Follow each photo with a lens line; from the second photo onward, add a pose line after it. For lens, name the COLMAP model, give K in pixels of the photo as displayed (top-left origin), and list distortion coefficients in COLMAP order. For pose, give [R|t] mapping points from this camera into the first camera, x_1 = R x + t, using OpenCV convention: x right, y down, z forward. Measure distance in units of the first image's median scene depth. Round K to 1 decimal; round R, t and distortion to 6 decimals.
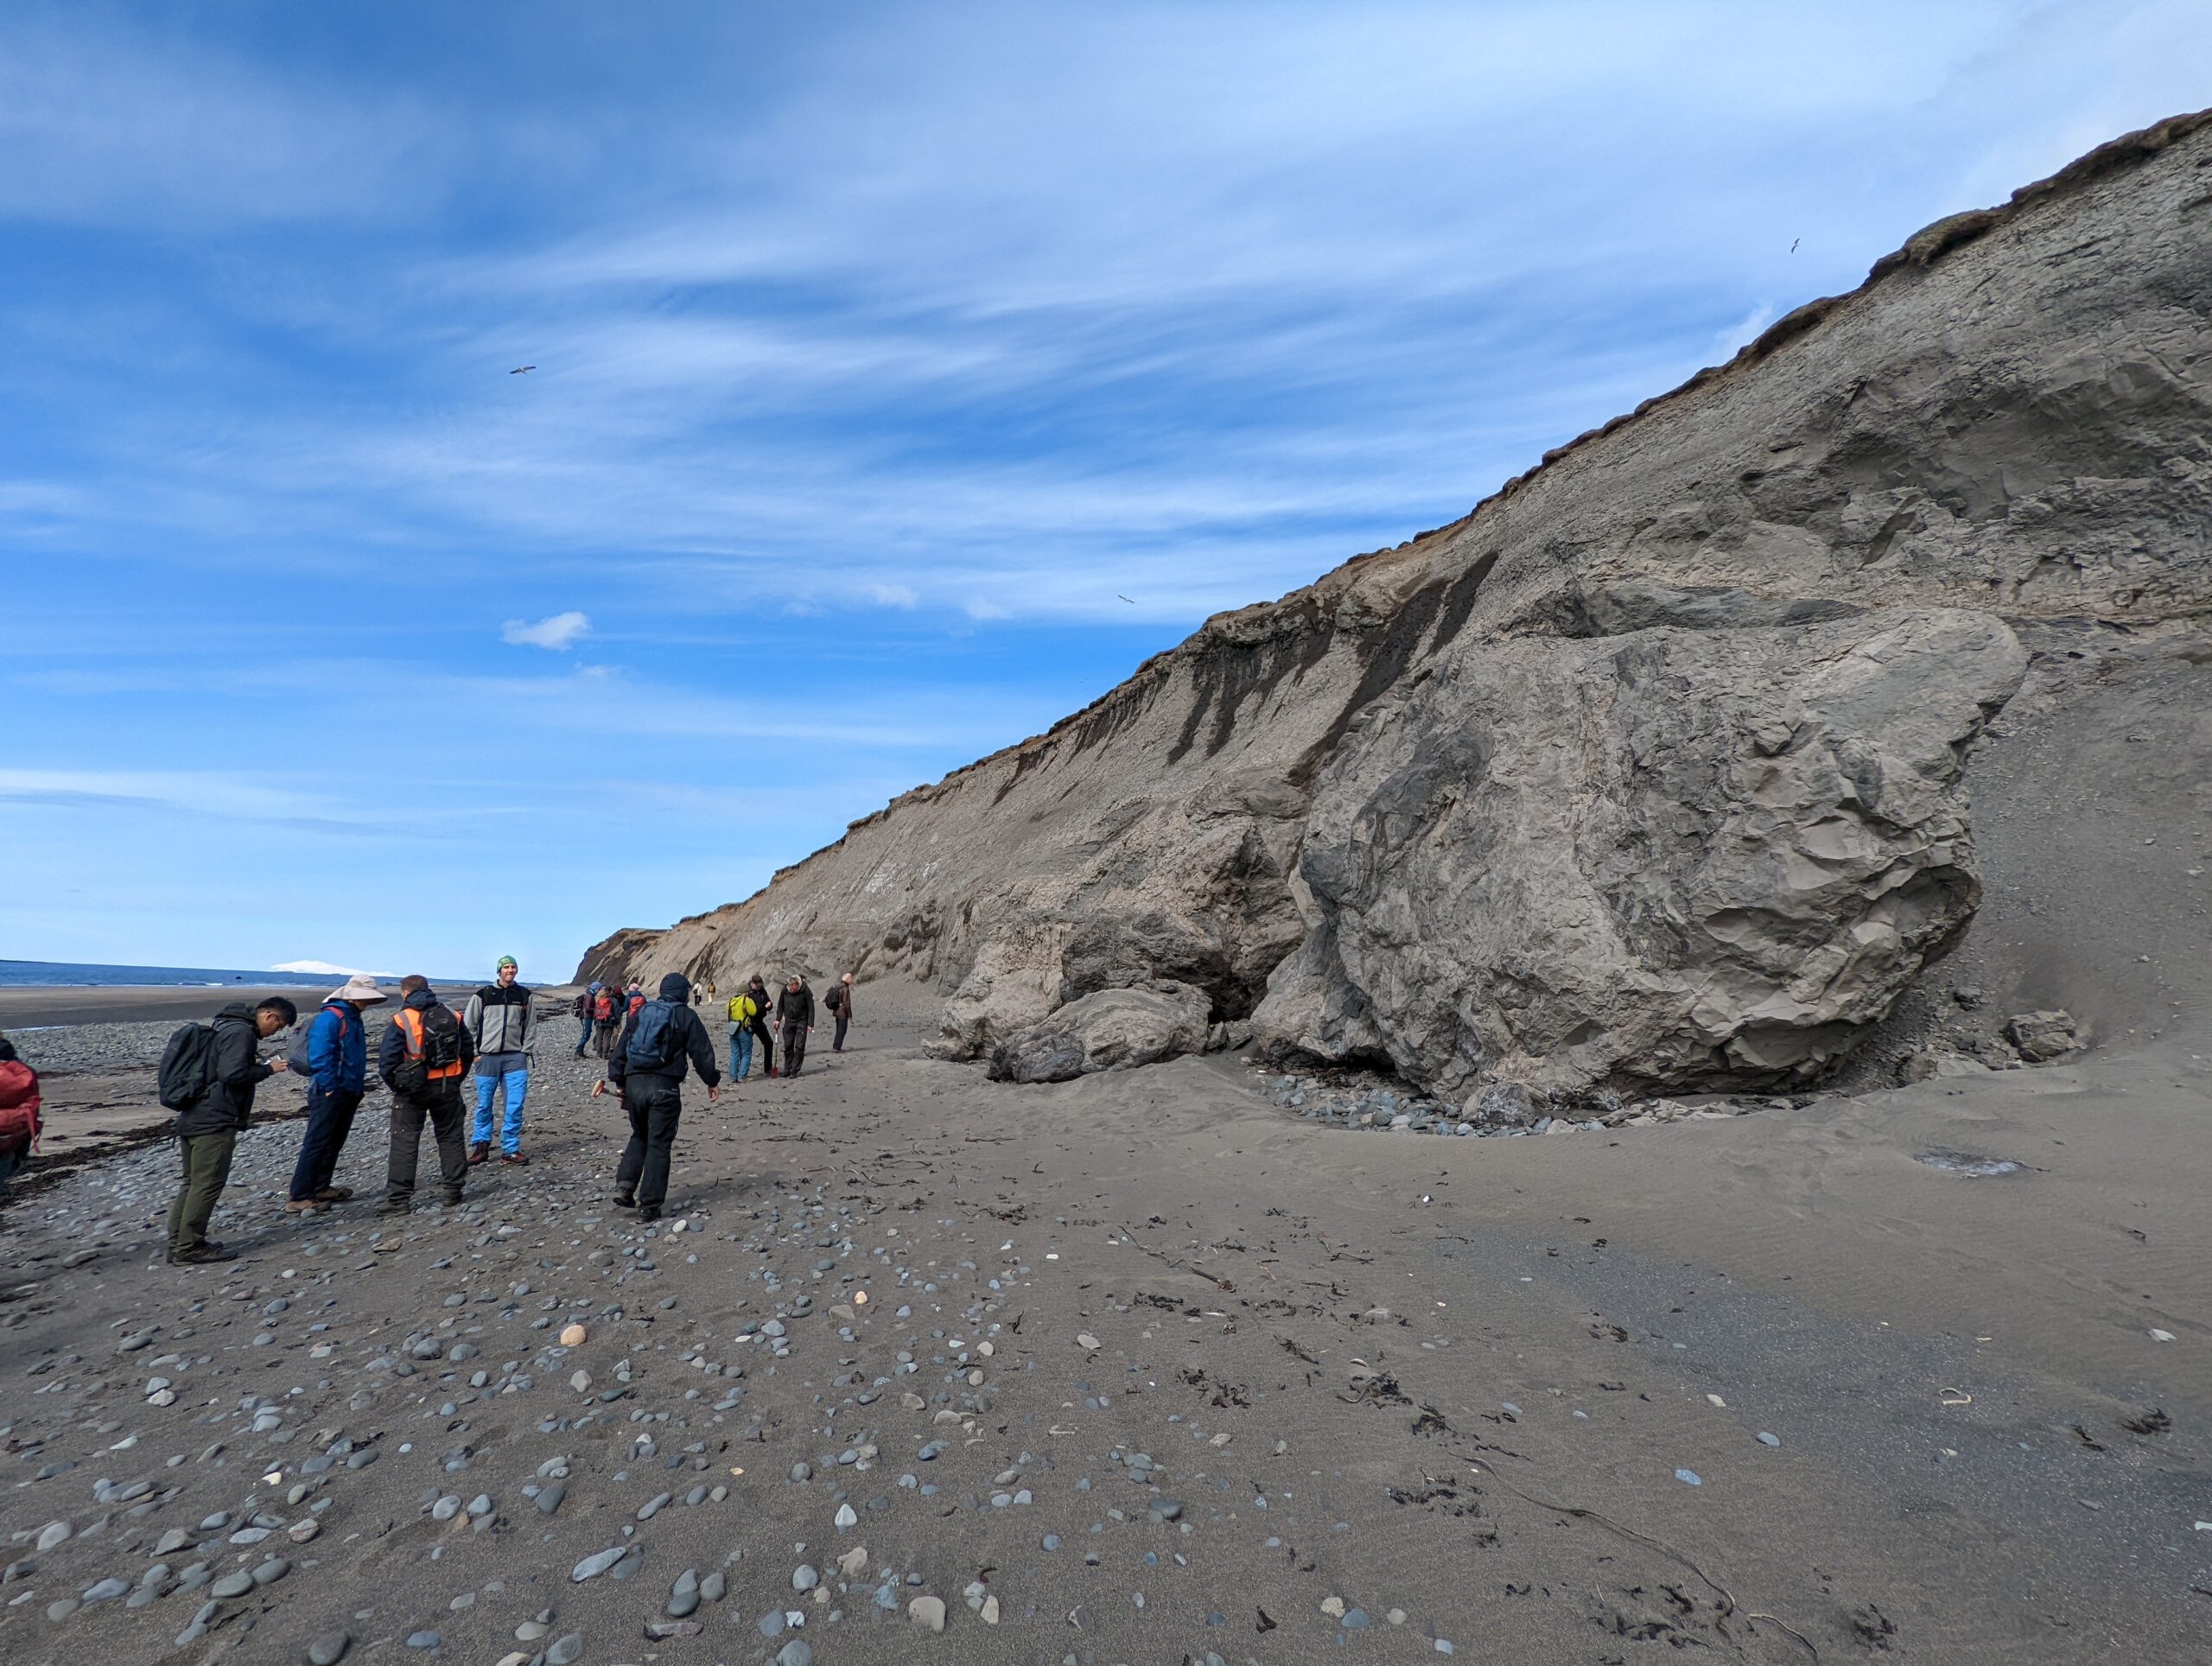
lens RADIAL K [[1054.2, 0, 1106.0], [0, 1054.2, 833.0], [0, 0, 1]] dist [-0.000266, -0.000163]
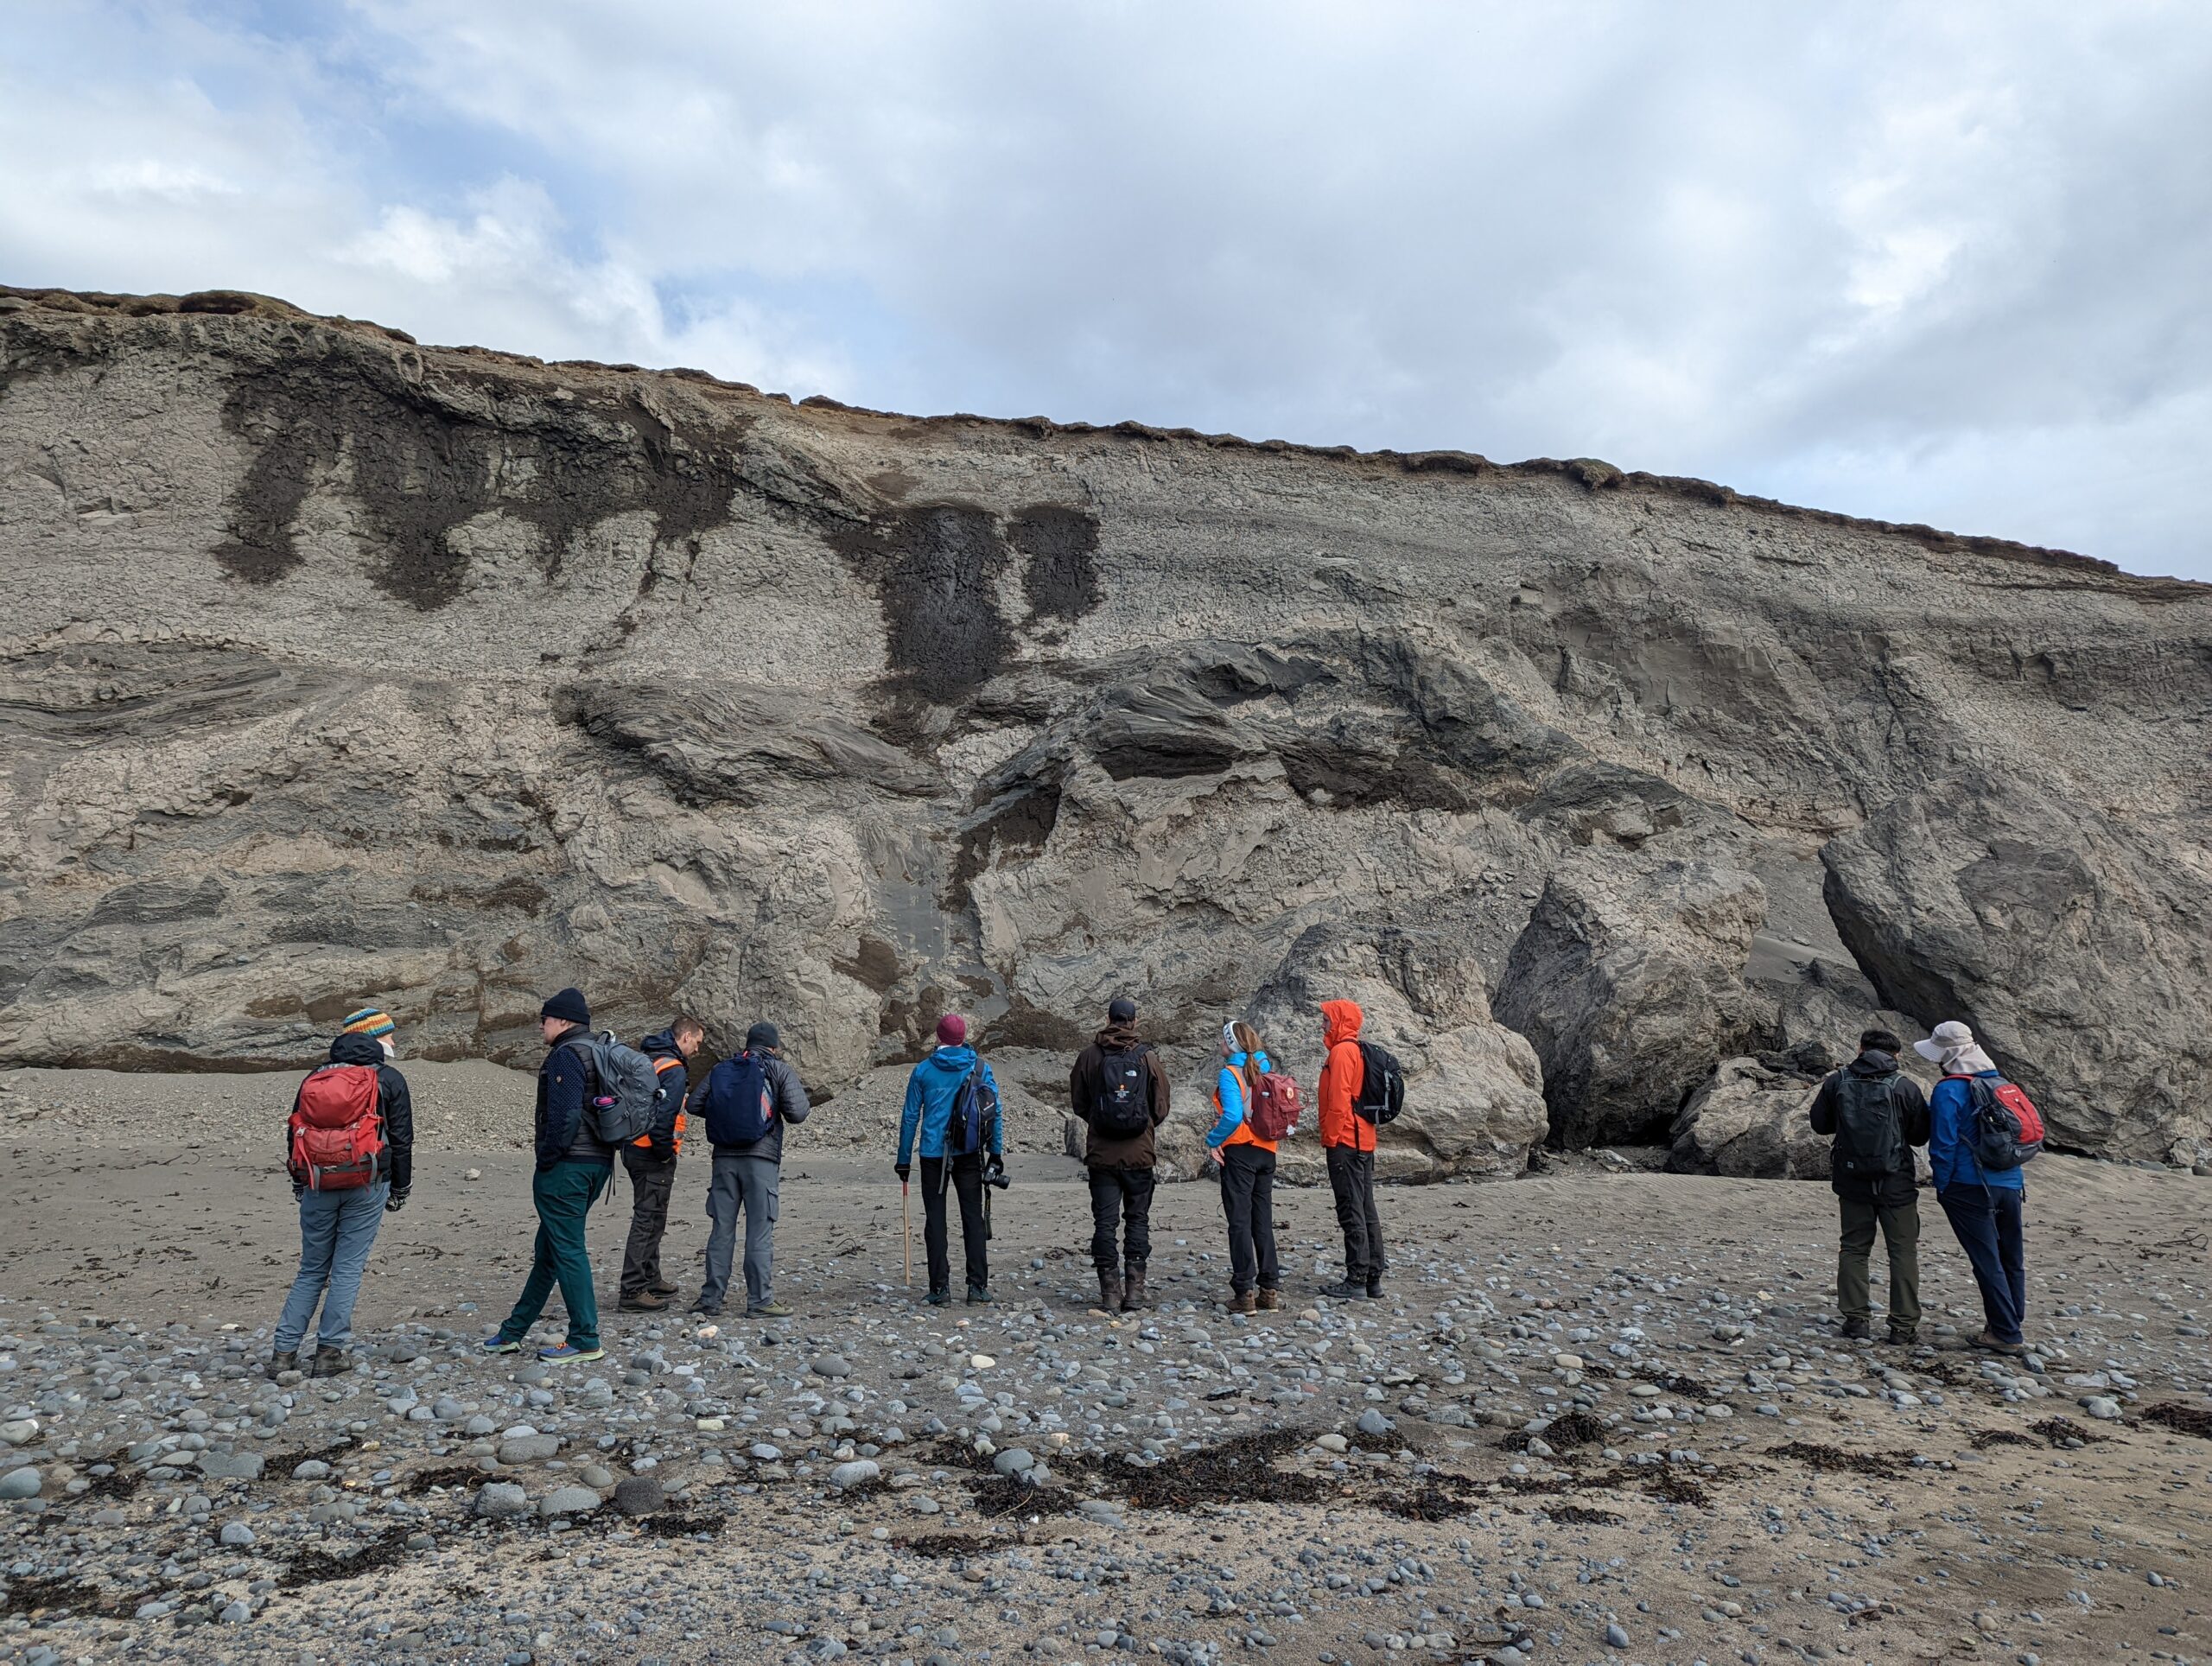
lens RADIAL K [[1510.1, 0, 1106.0], [0, 1510.1, 833.0], [0, 0, 1]] dist [0.064390, -0.066213]
pose [[0.275781, 0.149369, 0.949544, -0.439831], [-0.142161, 0.983327, -0.113394, 0.063878], [-0.950650, -0.103716, 0.292417, 0.411389]]
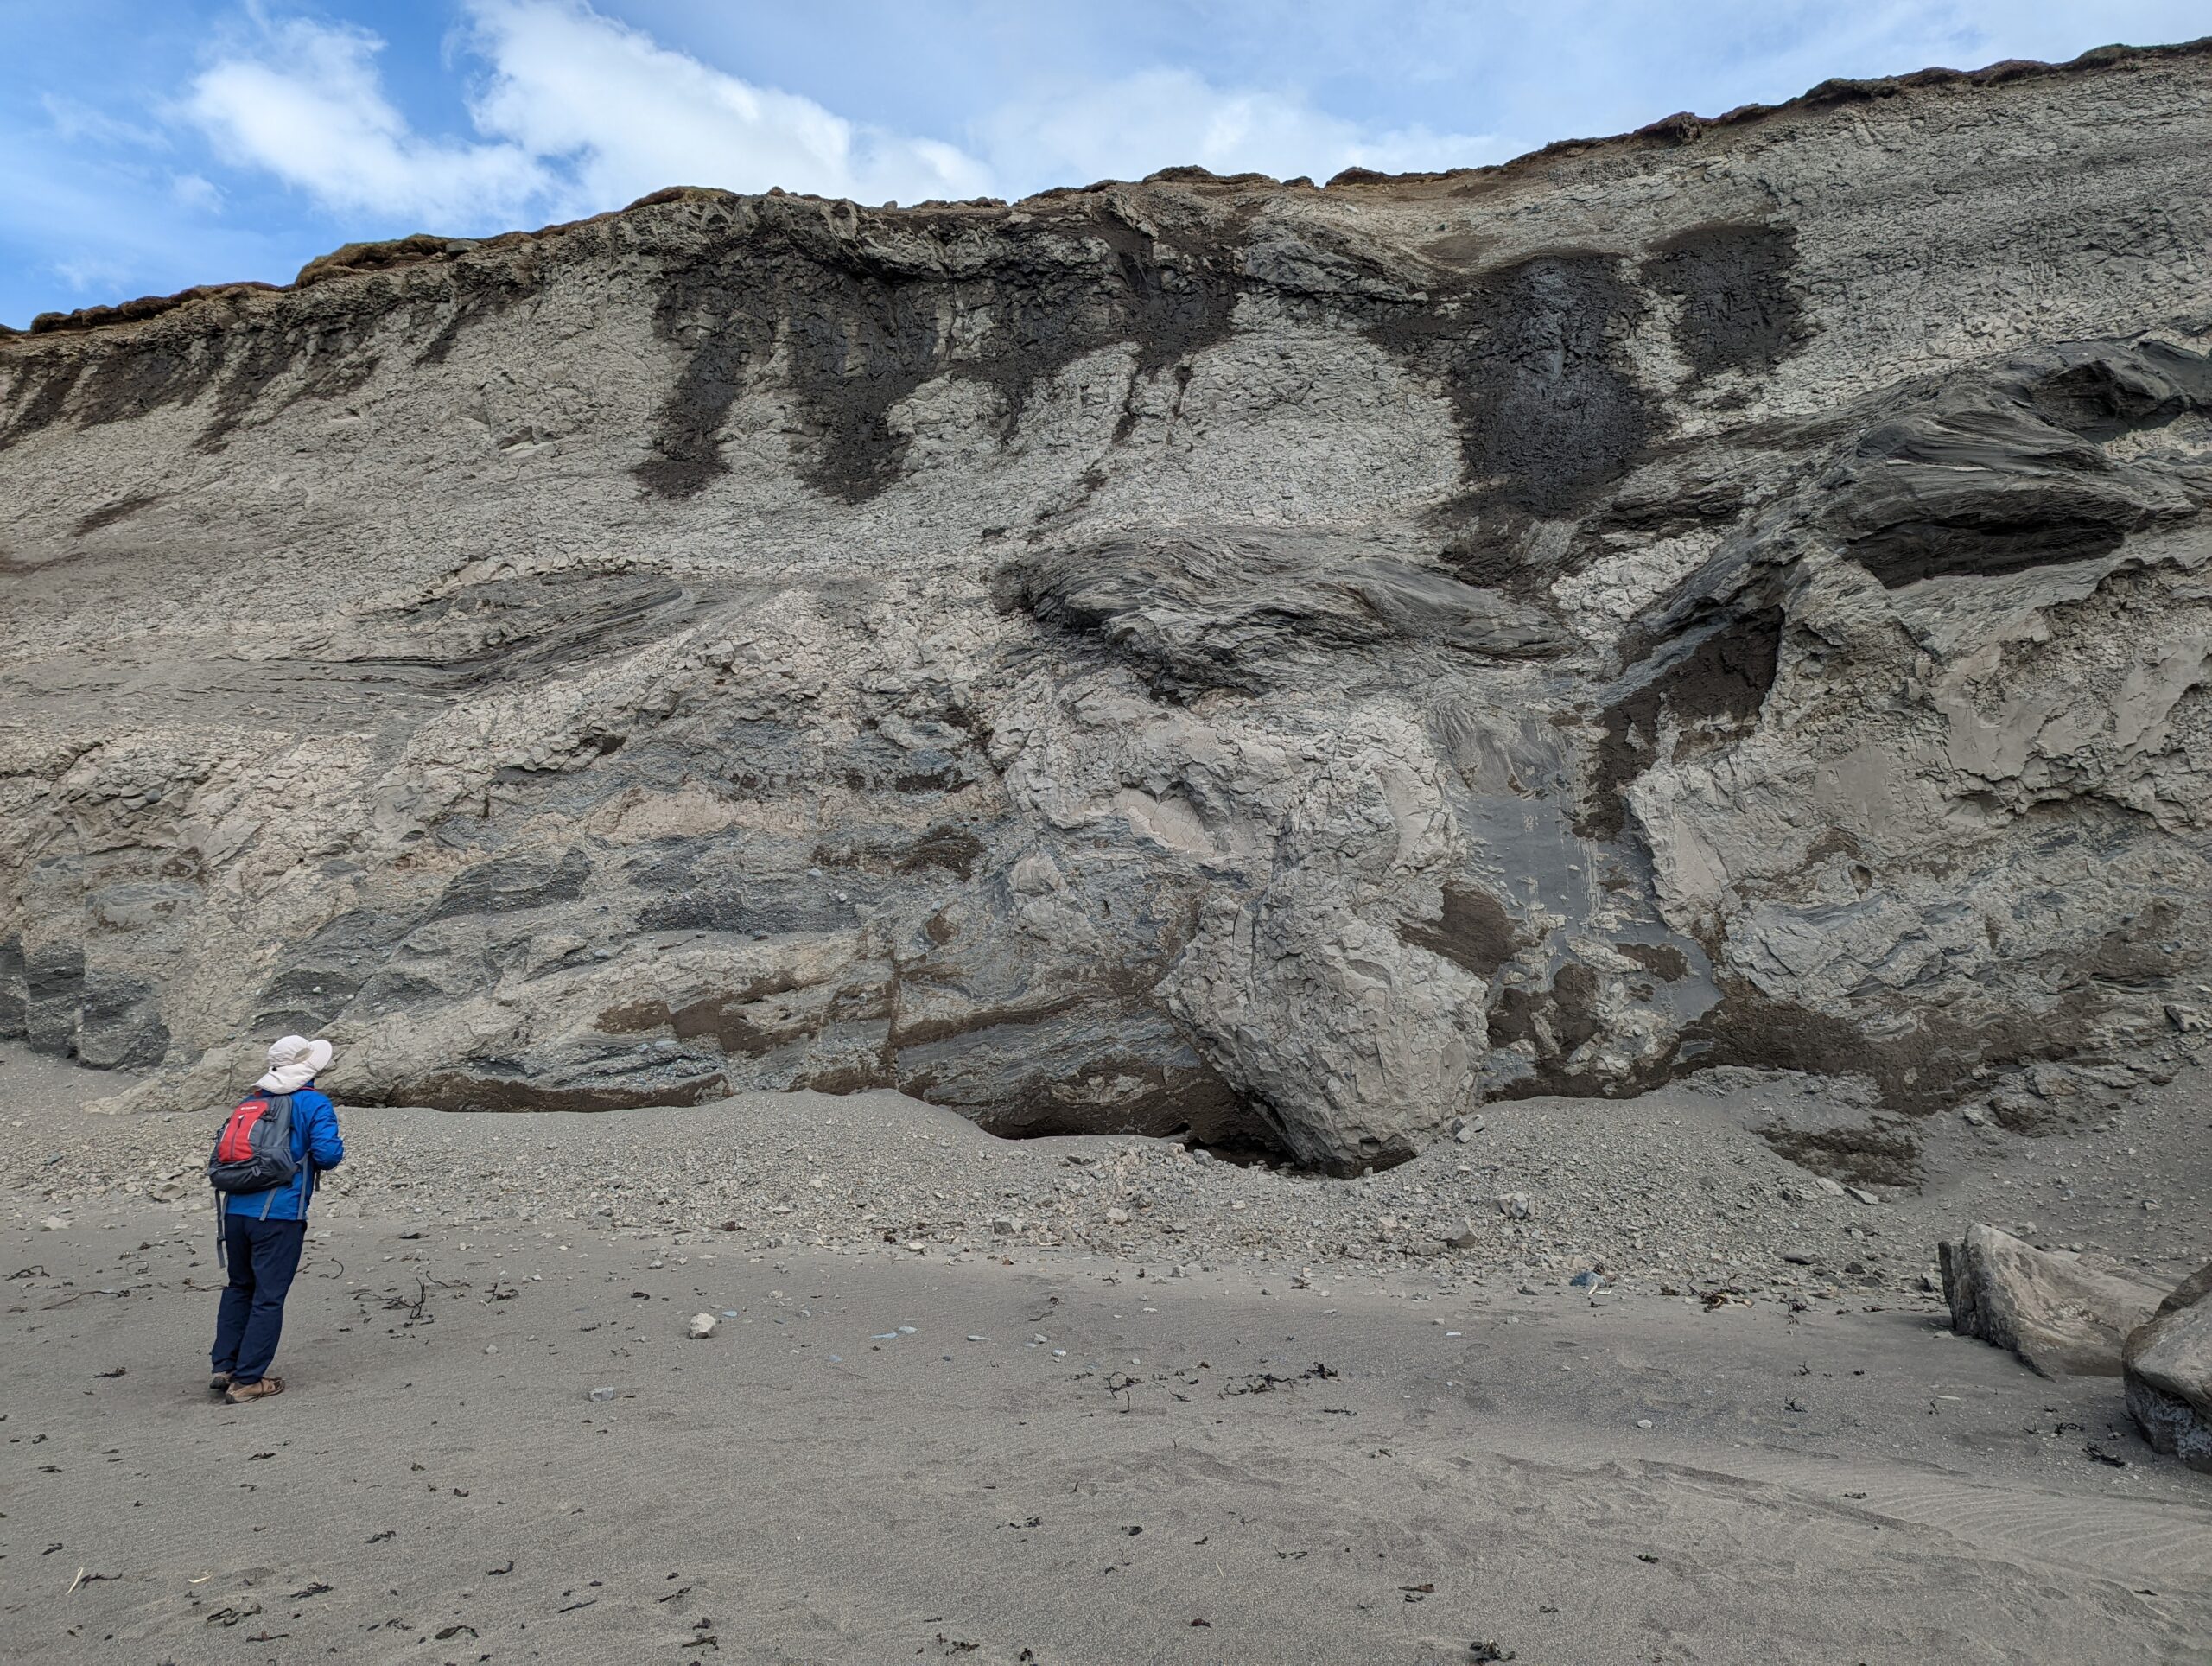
lens RADIAL K [[1535.8, 0, 1101.1], [0, 1535.8, 806.0], [0, 0, 1]] dist [0.080404, -0.074074]
pose [[0.632448, 0.136927, 0.762404, -0.237973], [-0.109877, 0.990158, -0.086684, 0.072059], [-0.766770, -0.028947, 0.641269, 0.496949]]
